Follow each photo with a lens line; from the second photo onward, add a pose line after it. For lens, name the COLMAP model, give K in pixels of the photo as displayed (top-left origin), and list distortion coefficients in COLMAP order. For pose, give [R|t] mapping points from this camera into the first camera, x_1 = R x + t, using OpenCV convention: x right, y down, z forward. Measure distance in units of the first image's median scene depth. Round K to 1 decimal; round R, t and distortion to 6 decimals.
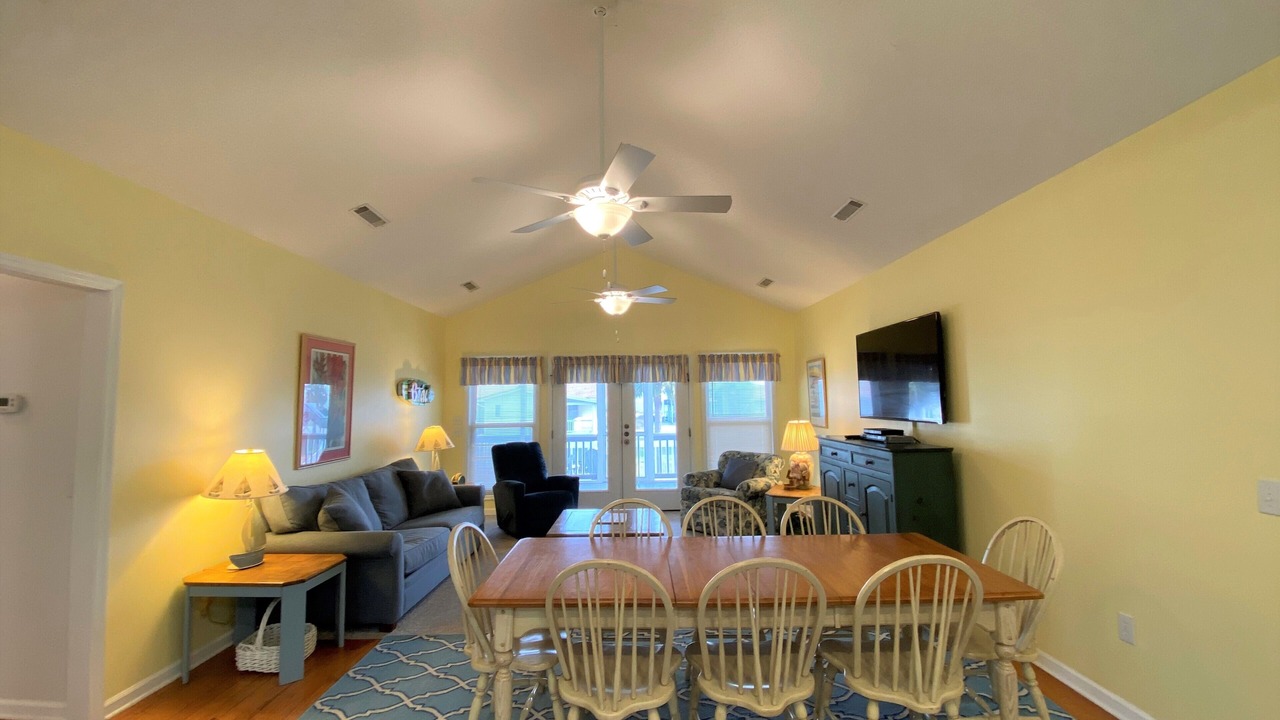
lens RADIAL K [[516.6, 0, 631.2], [0, 516.6, 360.0], [0, 0, 1]] dist [-0.001362, -0.000490]
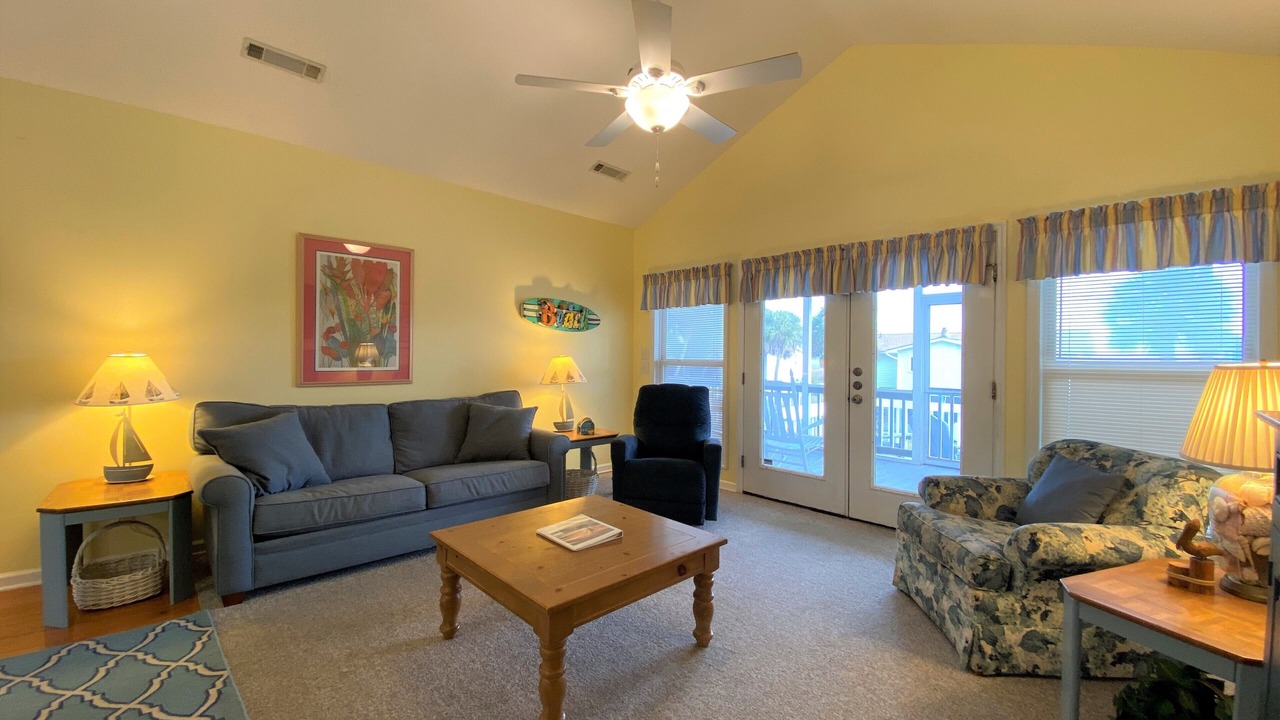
lens RADIAL K [[508.1, 0, 643.9], [0, 508.1, 354.6], [0, 0, 1]] dist [0.022921, -0.022531]
pose [[0.701347, 0.017143, -0.712614, 0.223215], [0.034498, 0.997723, 0.057953, 0.070869], [0.711985, -0.065229, 0.699158, 0.455970]]
